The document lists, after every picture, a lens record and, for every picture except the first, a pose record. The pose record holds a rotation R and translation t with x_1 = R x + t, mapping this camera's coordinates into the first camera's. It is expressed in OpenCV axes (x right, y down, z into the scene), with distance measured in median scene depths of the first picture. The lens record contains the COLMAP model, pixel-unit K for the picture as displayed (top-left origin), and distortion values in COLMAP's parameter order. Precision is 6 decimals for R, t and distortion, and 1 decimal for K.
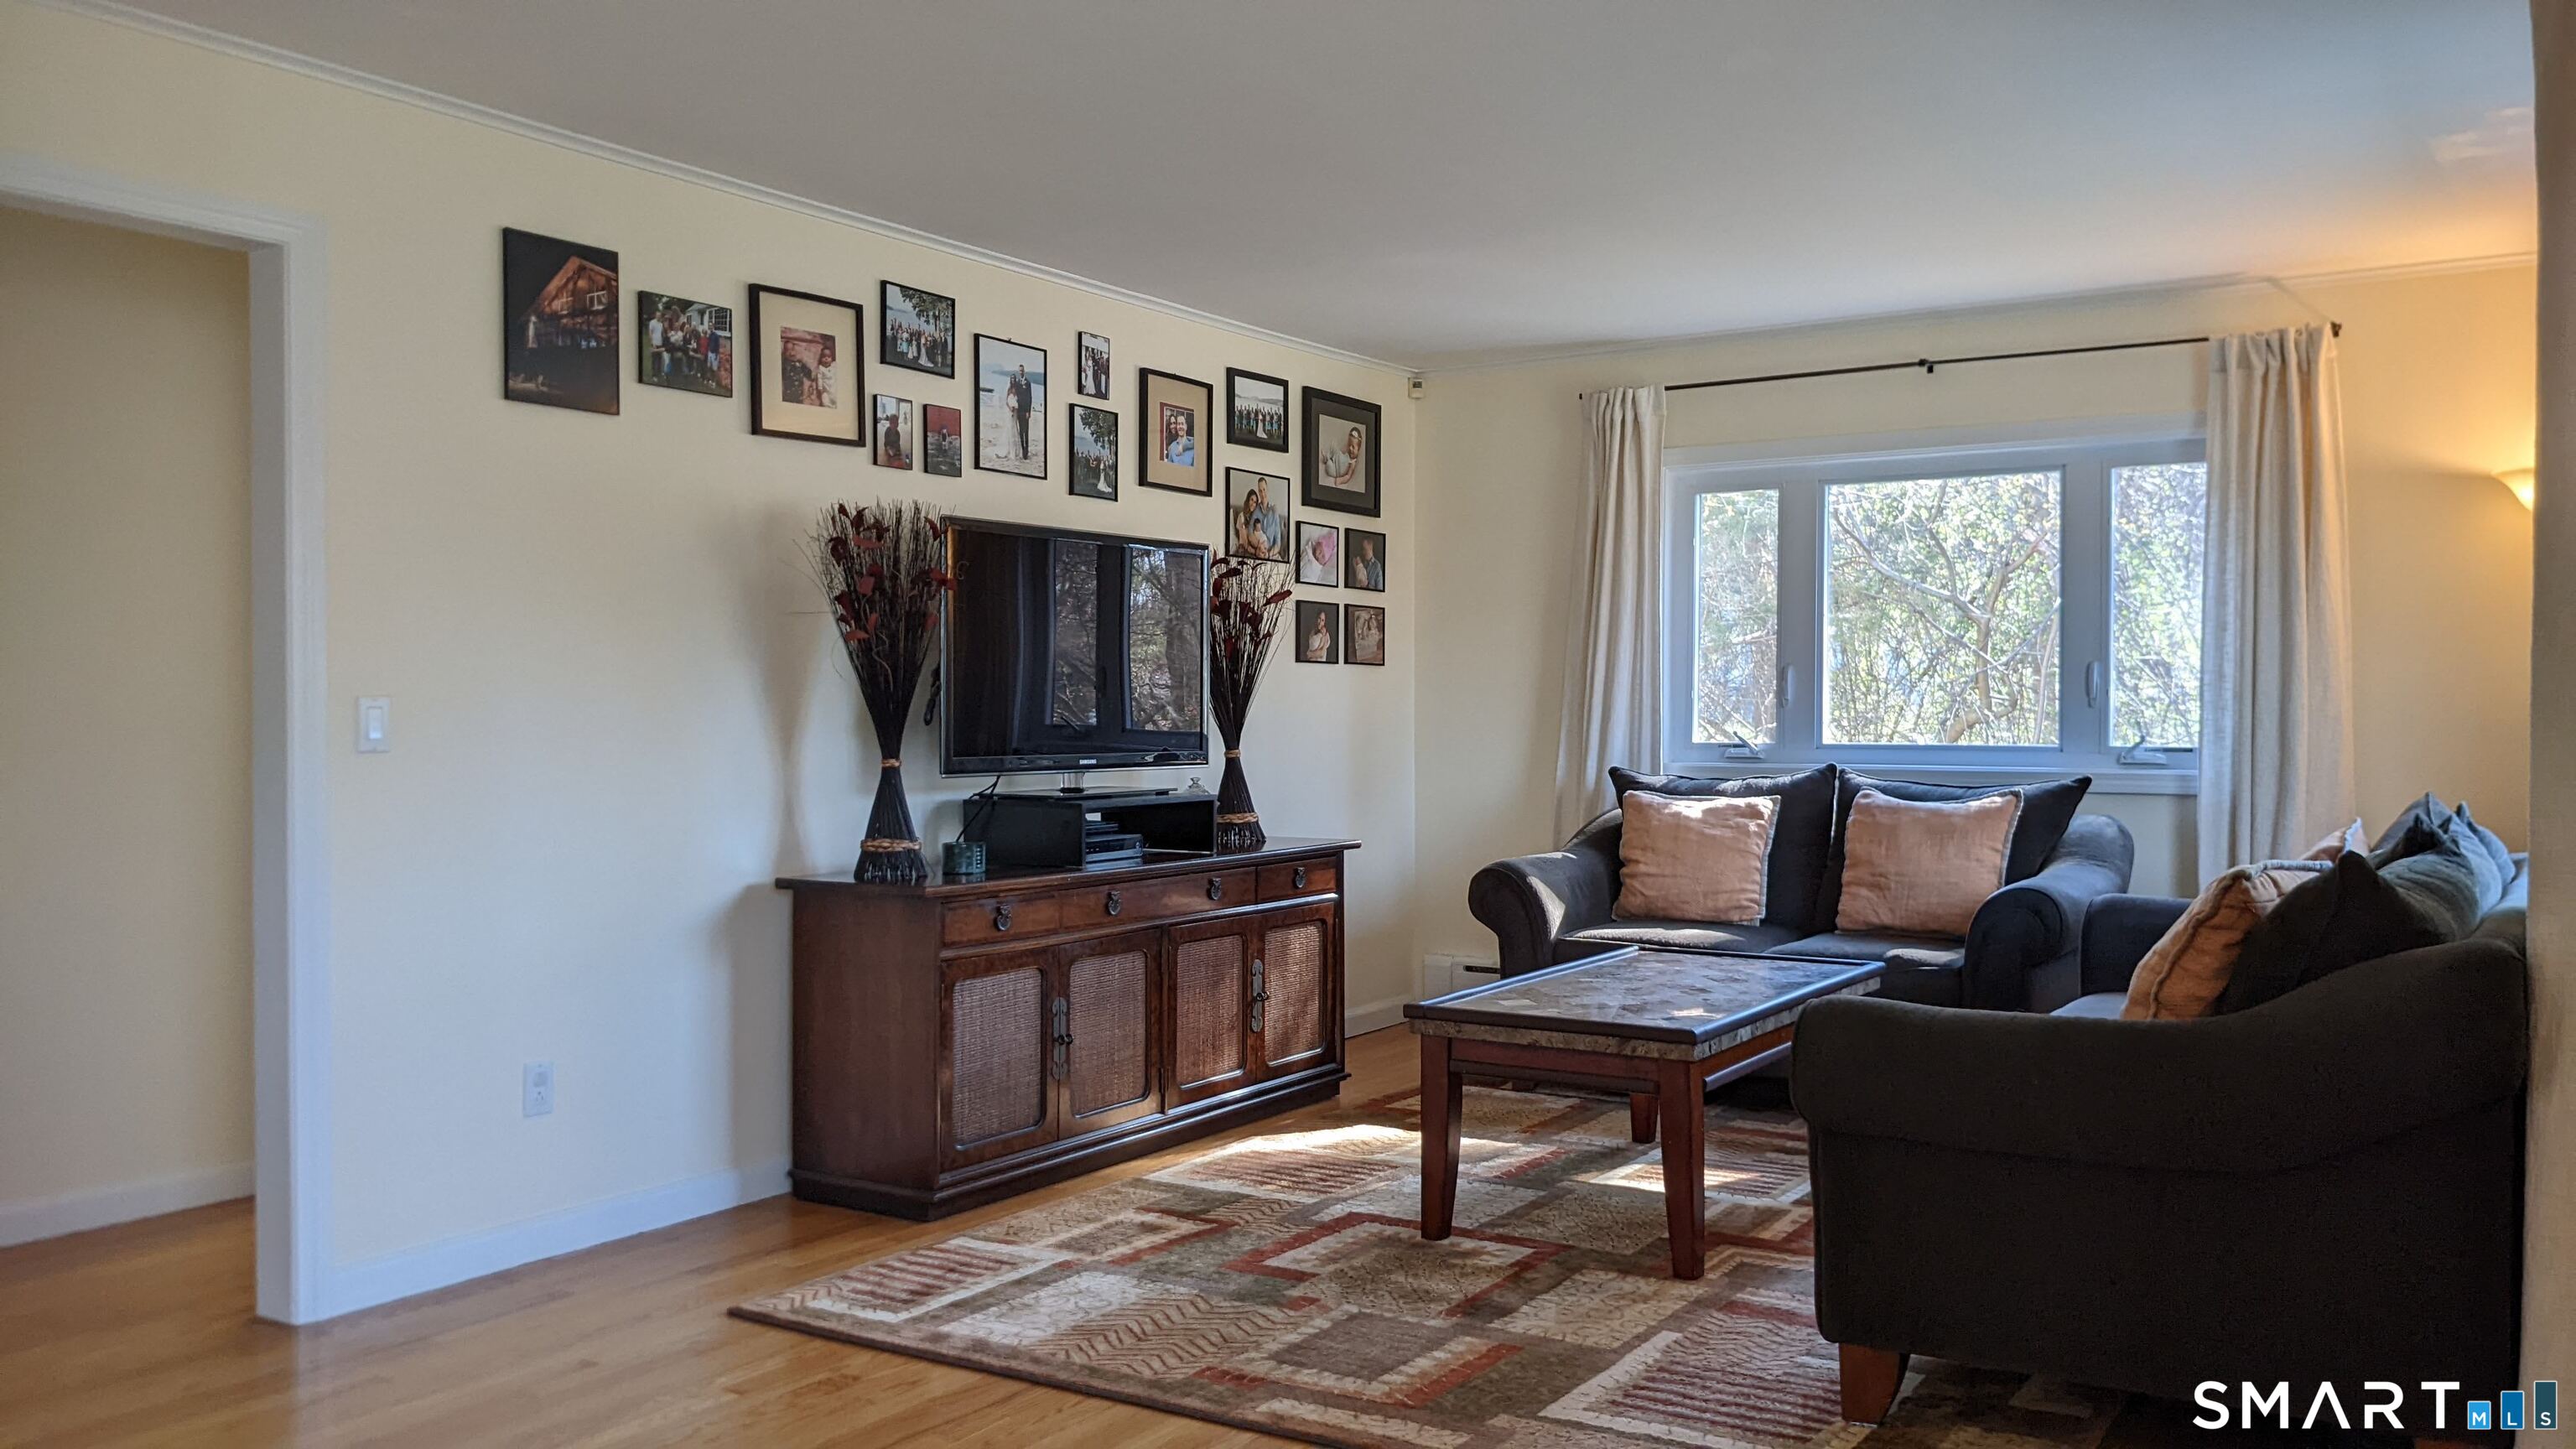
lens RADIAL K [[2043.5, 0, 1283.8], [0, 2043.5, 711.3], [0, 0, 1]] dist [0.051388, -0.084698]
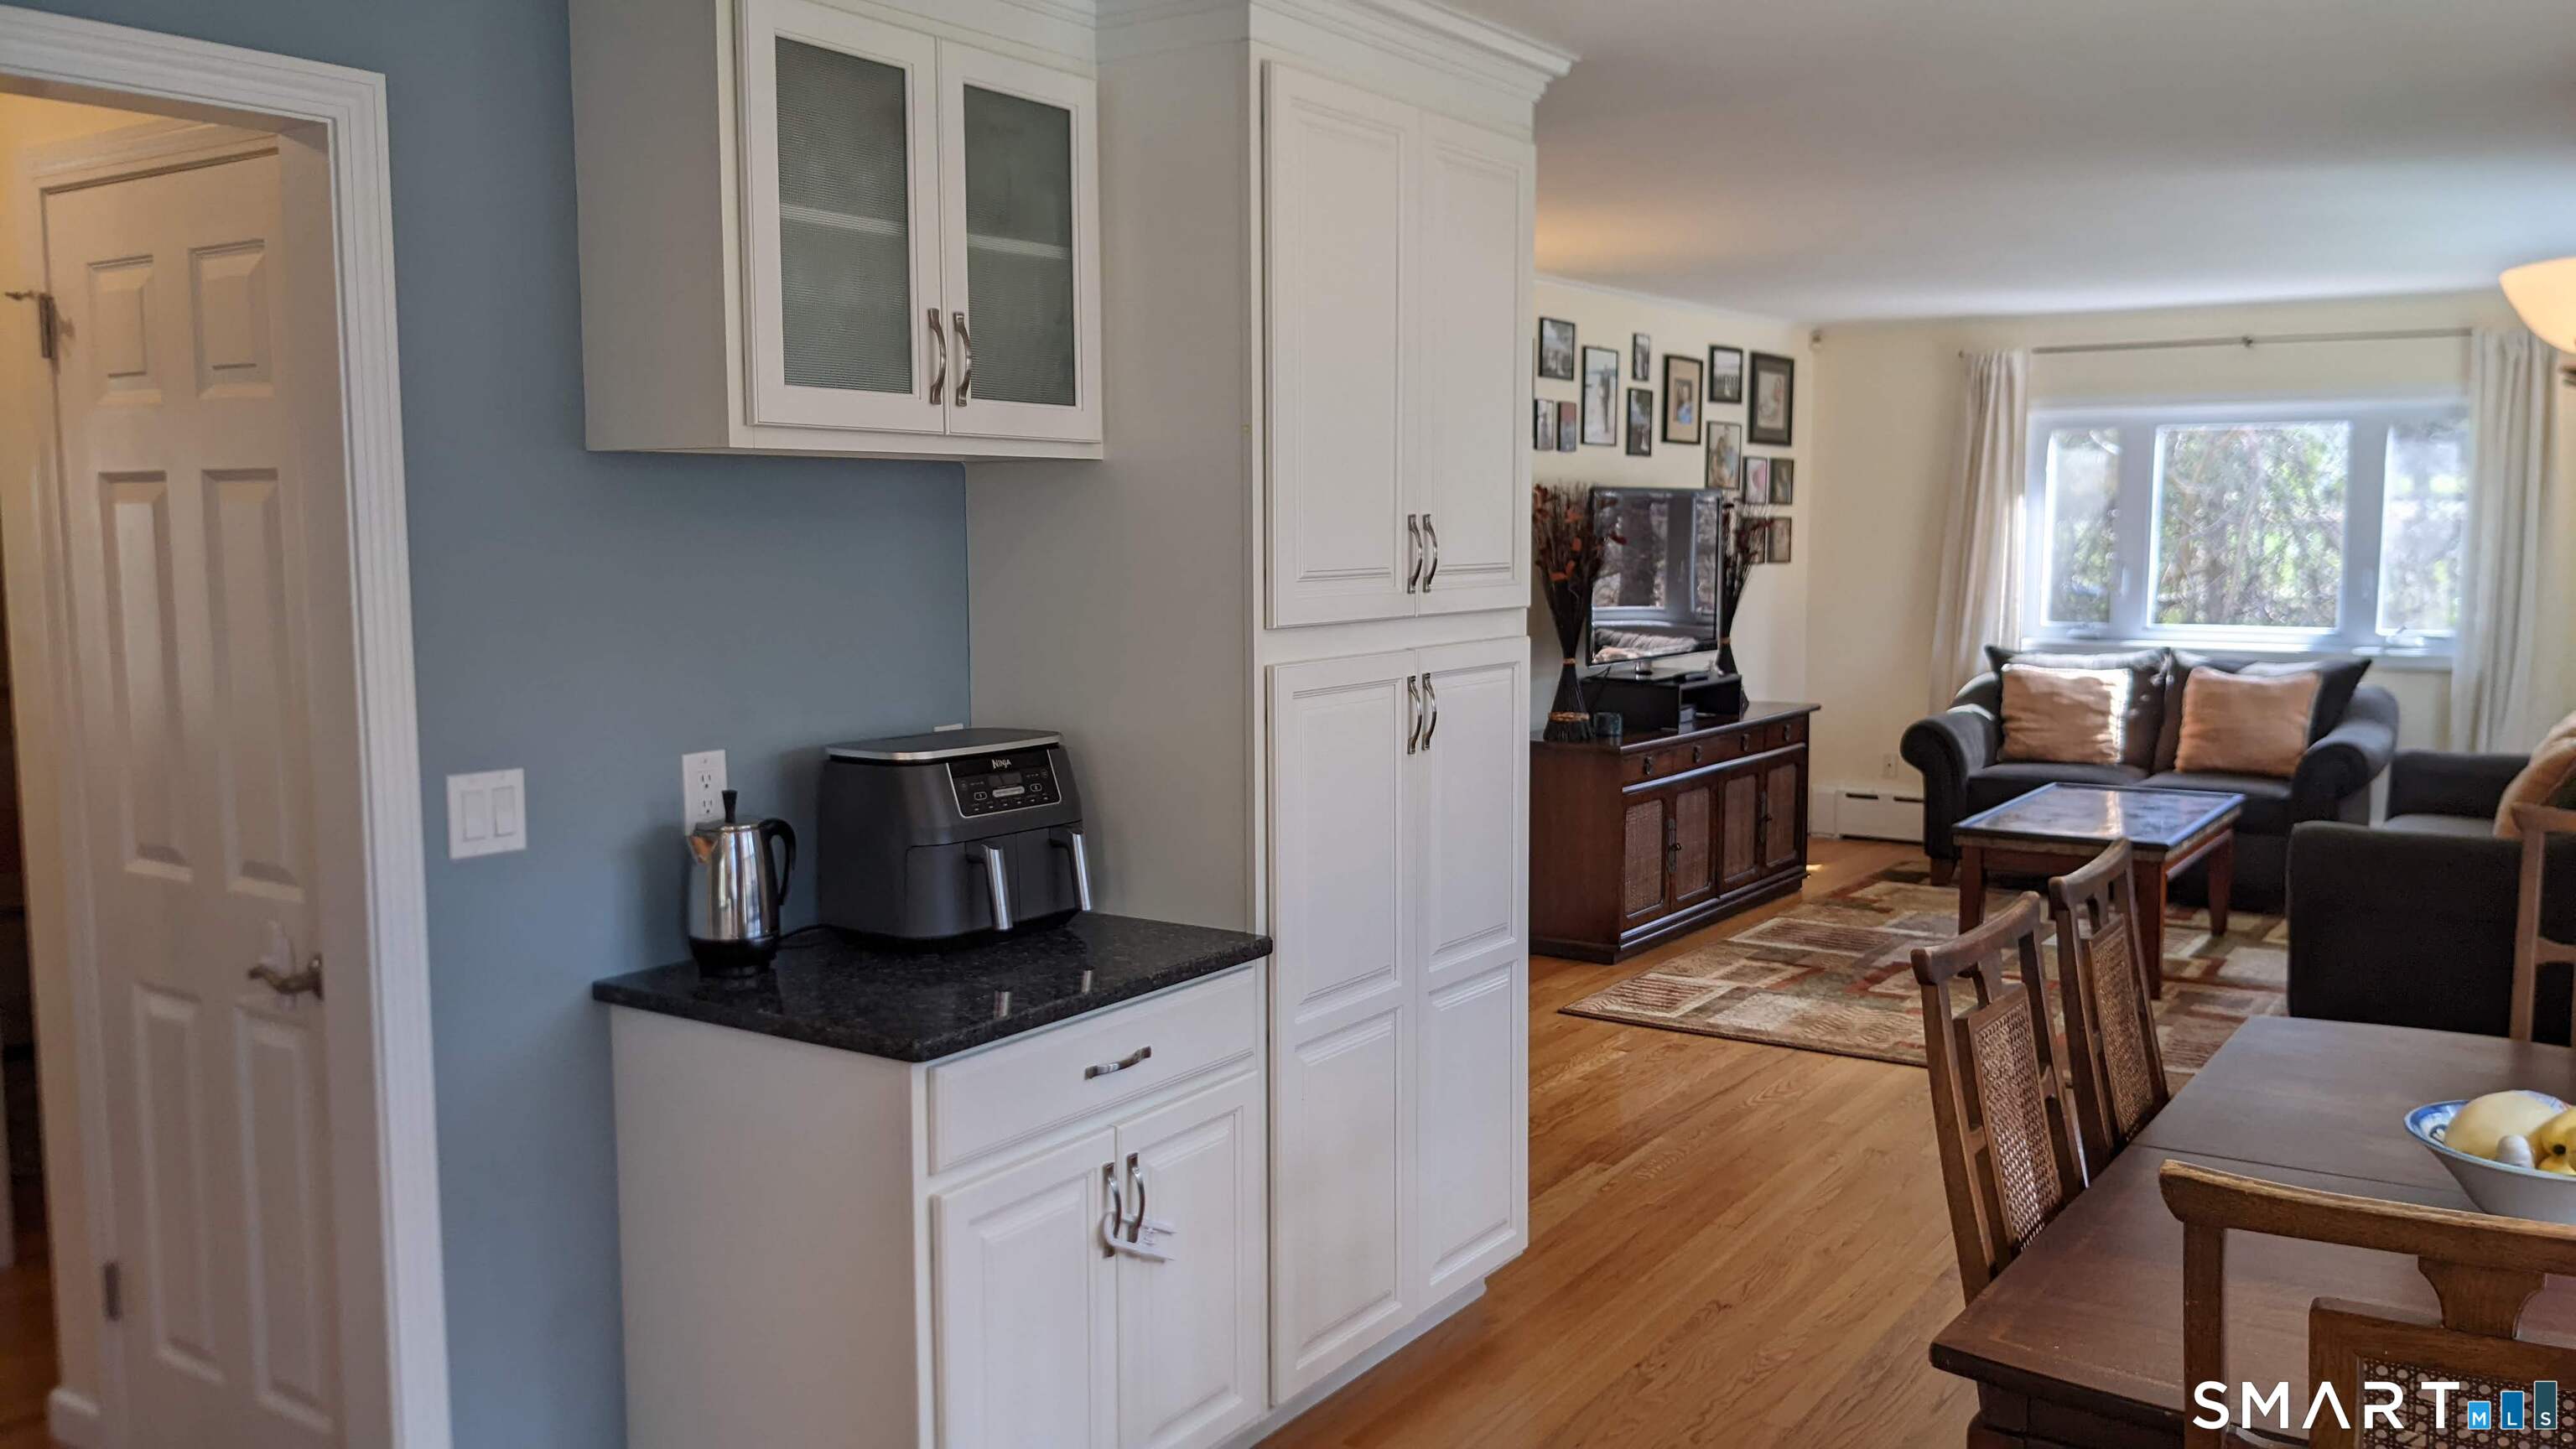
lens RADIAL K [[2069.2, 0, 1288.0], [0, 2069.2, 724.5], [0, 0, 1]] dist [0.095592, -0.153569]
pose [[0.999681, 0.001519, -0.025210, -0.280524], [0.000970, 0.995140, 0.098463, -0.060013], [0.025237, -0.098456, 0.994821, -0.387431]]
